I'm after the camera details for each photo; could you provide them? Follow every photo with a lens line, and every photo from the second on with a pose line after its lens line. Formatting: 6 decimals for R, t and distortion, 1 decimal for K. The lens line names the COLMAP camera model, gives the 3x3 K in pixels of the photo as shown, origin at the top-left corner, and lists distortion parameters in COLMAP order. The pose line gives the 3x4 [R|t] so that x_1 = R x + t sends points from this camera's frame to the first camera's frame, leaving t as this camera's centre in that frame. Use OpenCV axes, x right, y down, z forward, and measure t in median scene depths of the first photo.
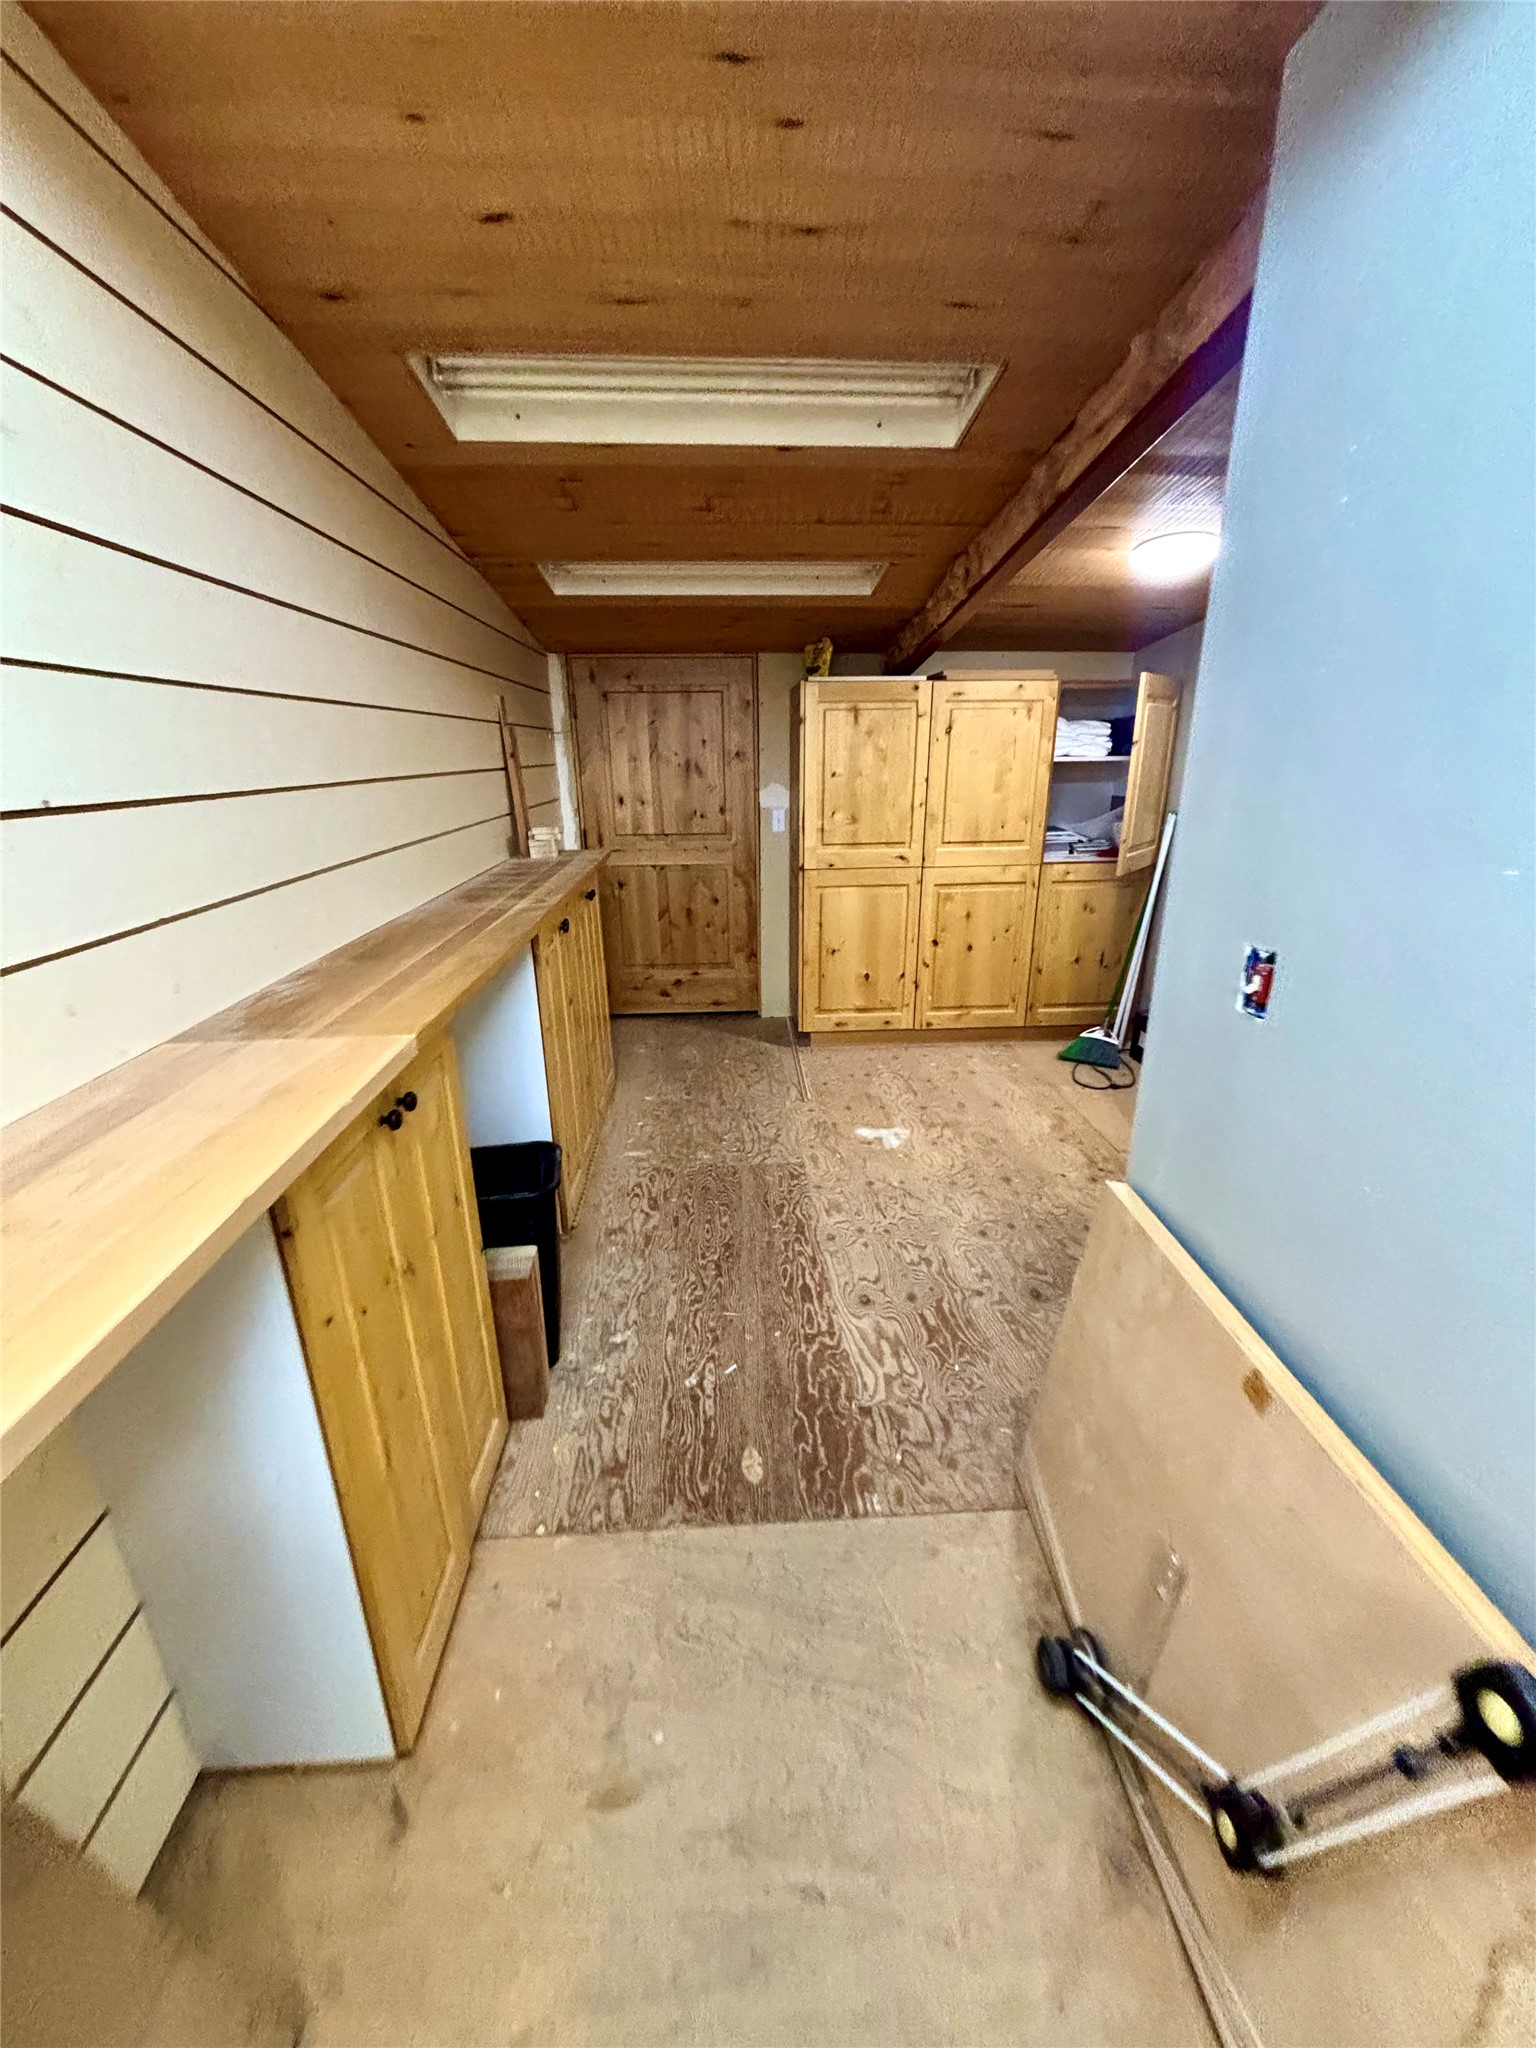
lens RADIAL K [[812.0, 0, 768.0], [0, 812.0, 1024.0], [0, 0, 1]] dist [0.072695, 0.000002]
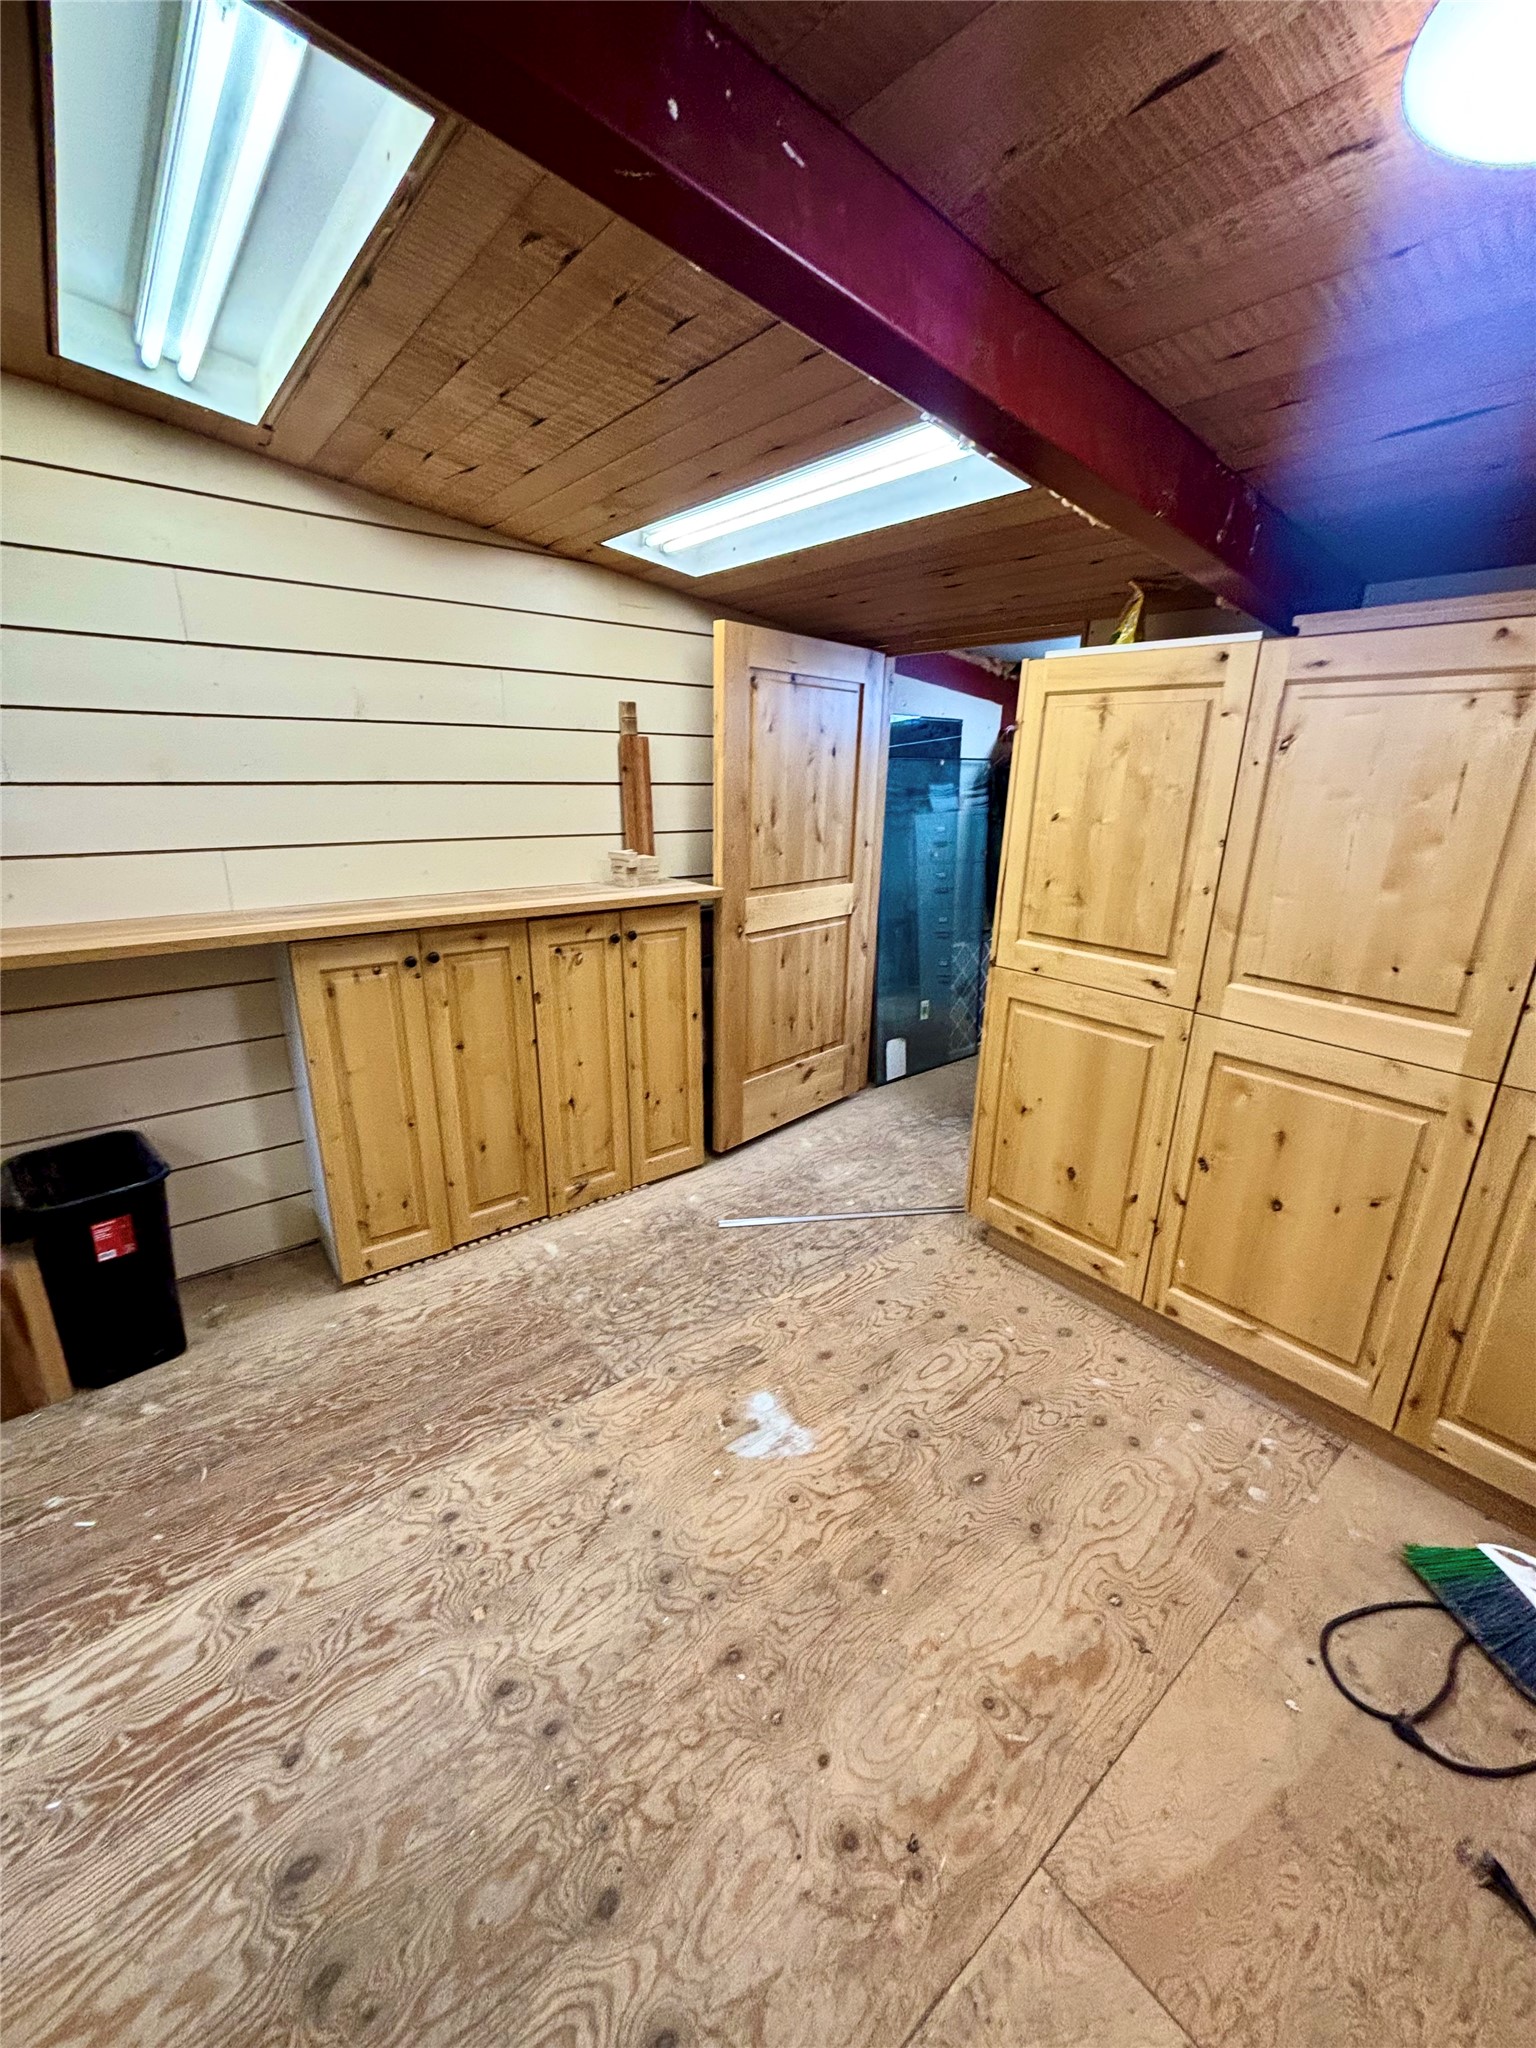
lens RADIAL K [[822.8, 0, 768.0], [0, 822.8, 1024.0], [0, 0, 1]] dist [-0.000382, 0.000085]
pose [[0.578327, 0.264051, -0.771890, 0.457527], [-0.284054, 0.952139, 0.112888, -0.178933], [0.764755, 0.153972, 0.625653, 0.517929]]
